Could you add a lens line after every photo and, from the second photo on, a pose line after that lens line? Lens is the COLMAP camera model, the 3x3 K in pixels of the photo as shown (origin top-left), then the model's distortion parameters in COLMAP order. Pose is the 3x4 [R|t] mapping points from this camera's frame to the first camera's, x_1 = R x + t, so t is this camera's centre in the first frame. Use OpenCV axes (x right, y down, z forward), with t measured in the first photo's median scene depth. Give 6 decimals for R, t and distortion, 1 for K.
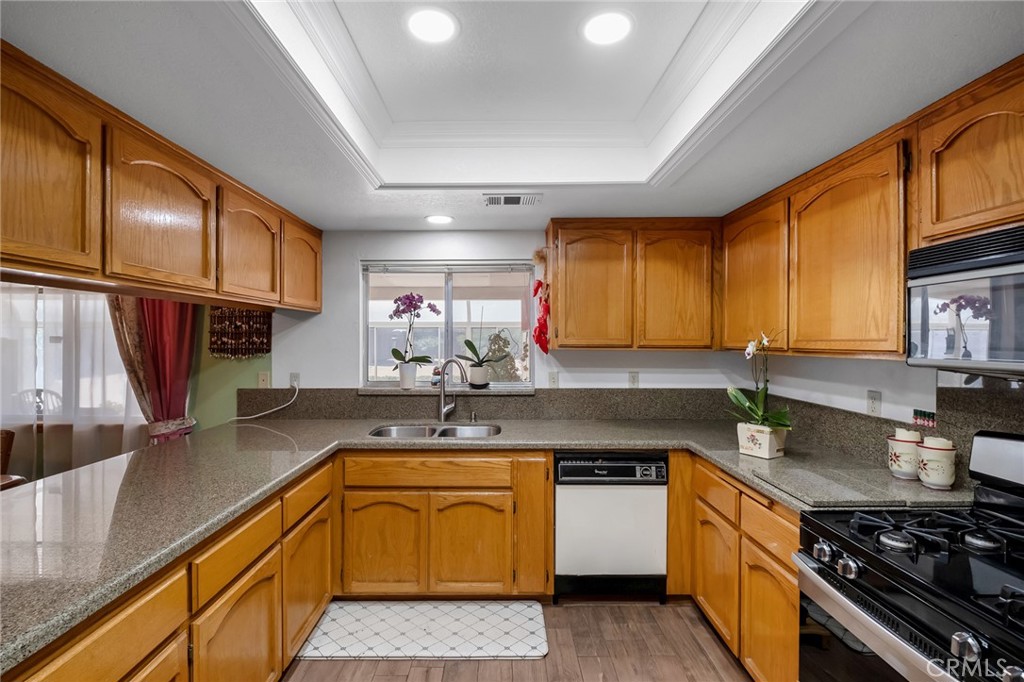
lens RADIAL K [[469.5, 0, 512.0], [0, 469.5, 341.0], [0, 0, 1]] dist [-0.001051, -0.007495]
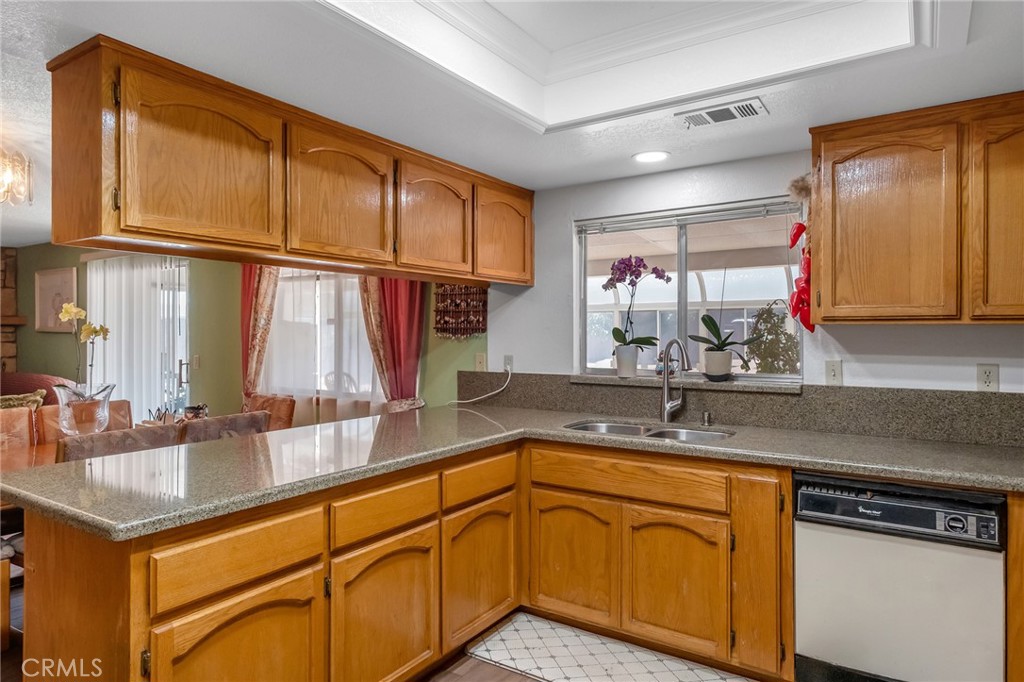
lens RADIAL K [[653.4, 0, 512.0], [0, 653.4, 341.0], [0, 0, 1]] dist [-0.002798, -0.000707]
pose [[0.816410, 0.003022, -0.577464, 0.295281], [-0.001773, 0.999995, 0.002727, 0.043470], [0.577469, -0.001203, 0.816411, -0.007595]]
